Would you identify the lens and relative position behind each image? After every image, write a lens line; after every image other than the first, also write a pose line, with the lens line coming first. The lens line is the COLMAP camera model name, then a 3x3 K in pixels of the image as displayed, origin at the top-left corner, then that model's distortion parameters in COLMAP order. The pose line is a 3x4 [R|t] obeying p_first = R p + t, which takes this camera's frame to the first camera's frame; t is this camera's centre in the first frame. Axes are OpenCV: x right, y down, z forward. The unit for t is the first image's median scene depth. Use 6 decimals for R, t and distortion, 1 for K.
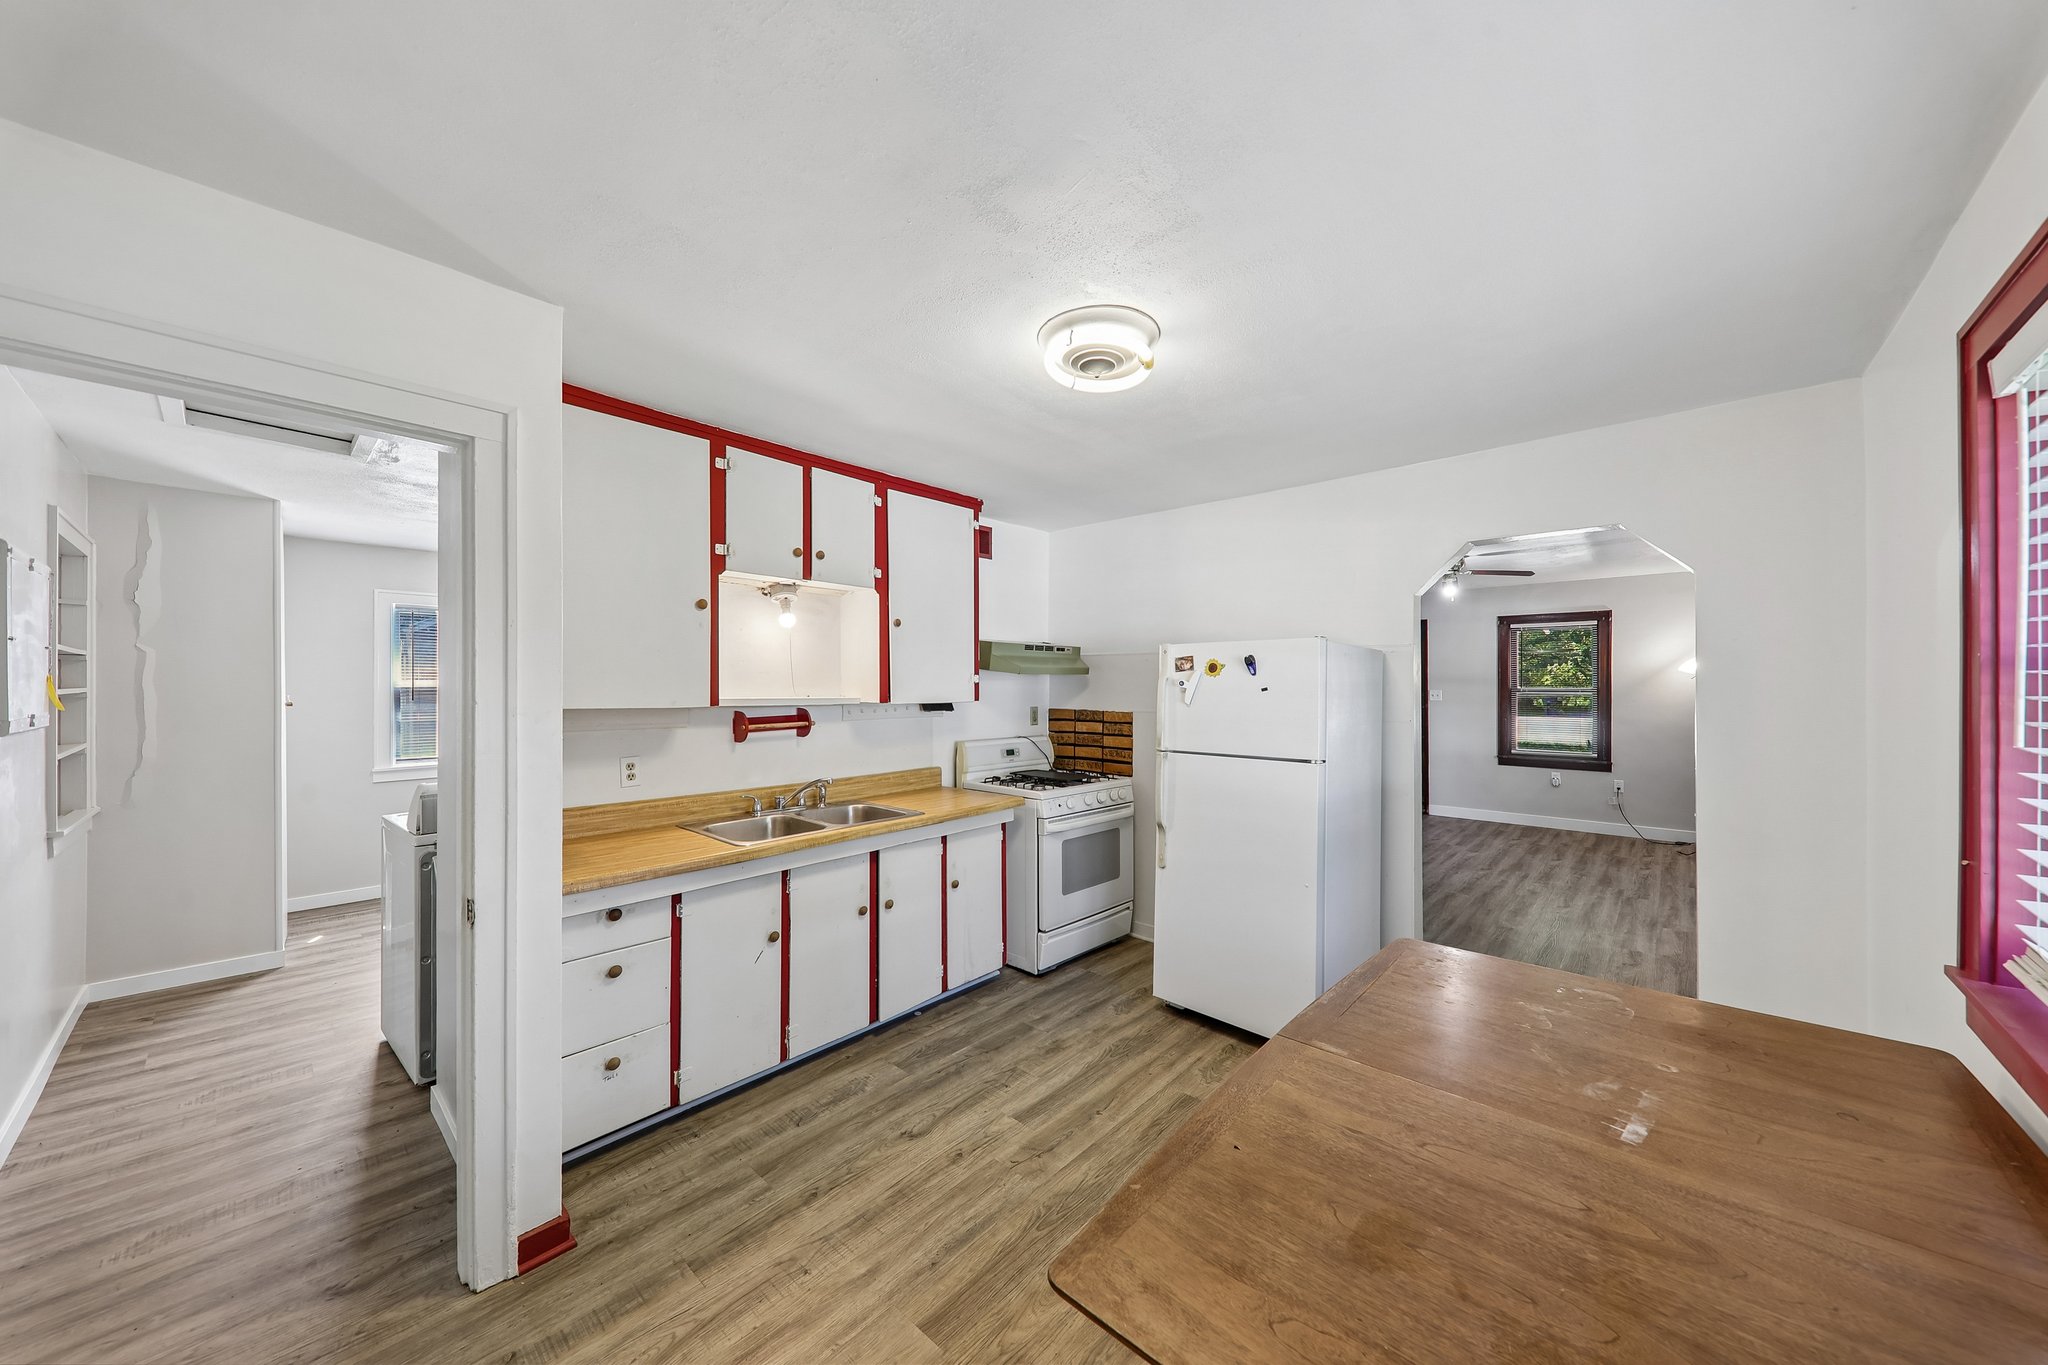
lens RADIAL K [[714.6, 0, 1010.6], [0, 714.6, 681.4], [0, 0, 1]] dist [0.011879, -0.006190]
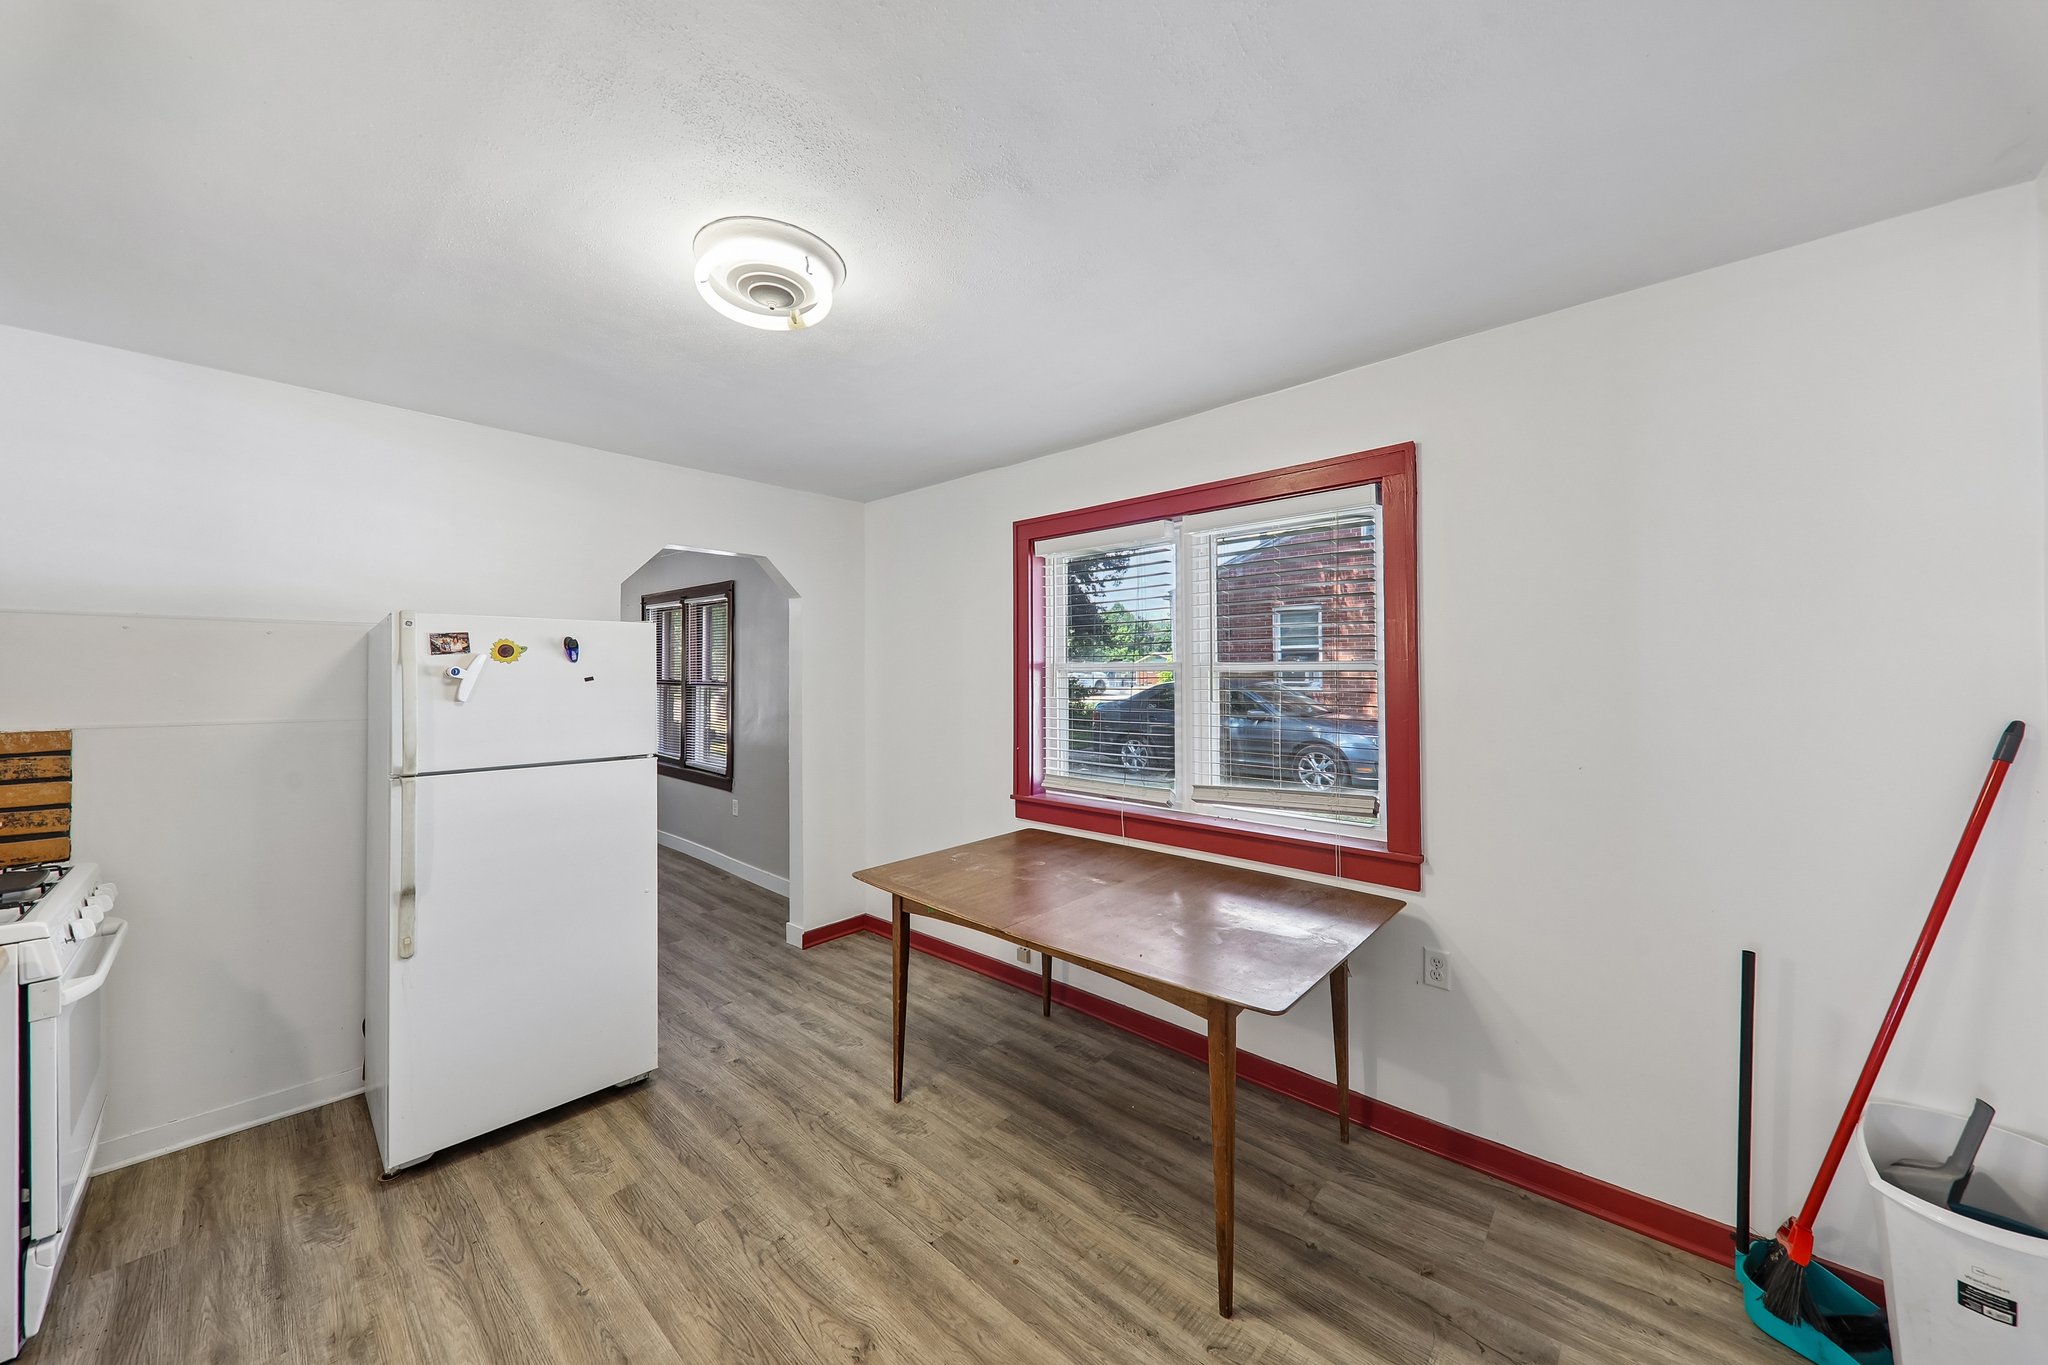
lens RADIAL K [[714.6, 0, 1044.4], [0, 714.6, 657.6], [0, 0, 1]] dist [0.011879, -0.006190]
pose [[-0.036124, 0.021236, 0.999122, -0.493684], [0.000463, 0.999774, -0.021233, 0.004243], [-0.999347, -0.000305, -0.036126, 0.480659]]
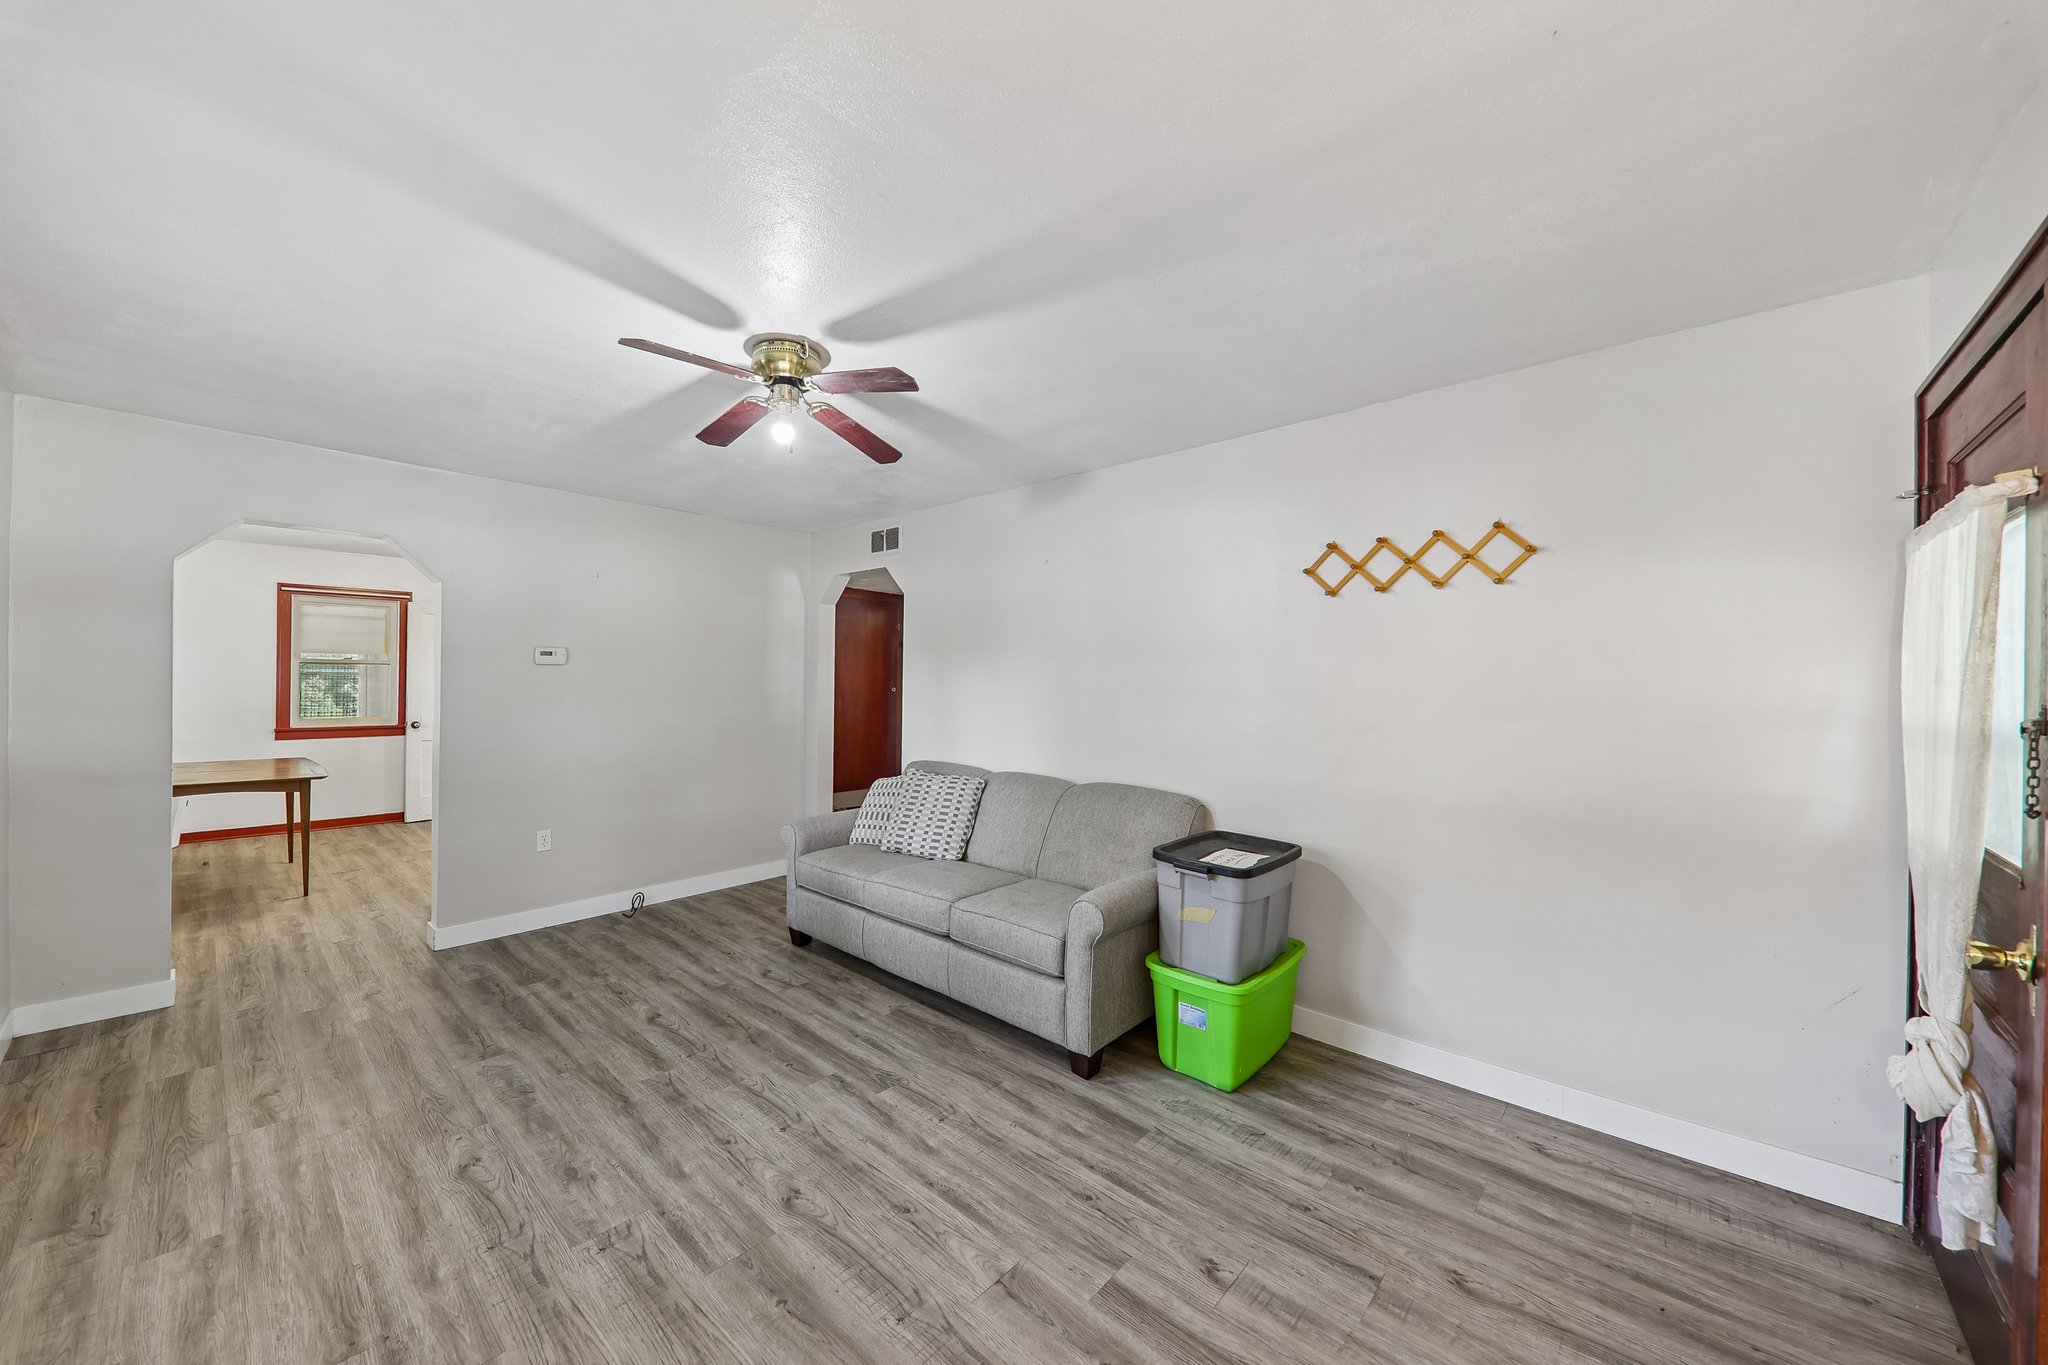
lens RADIAL K [[714.6, 0, 1007.1], [0, 714.6, 686.0], [0, 0, 1]] dist [0.011879, -0.006190]
pose [[0.020039, 0.008896, -0.999760, 1.914284], [-0.011037, 0.999901, 0.008676, 0.023968], [0.999738, 0.010860, 0.020135, 2.080335]]
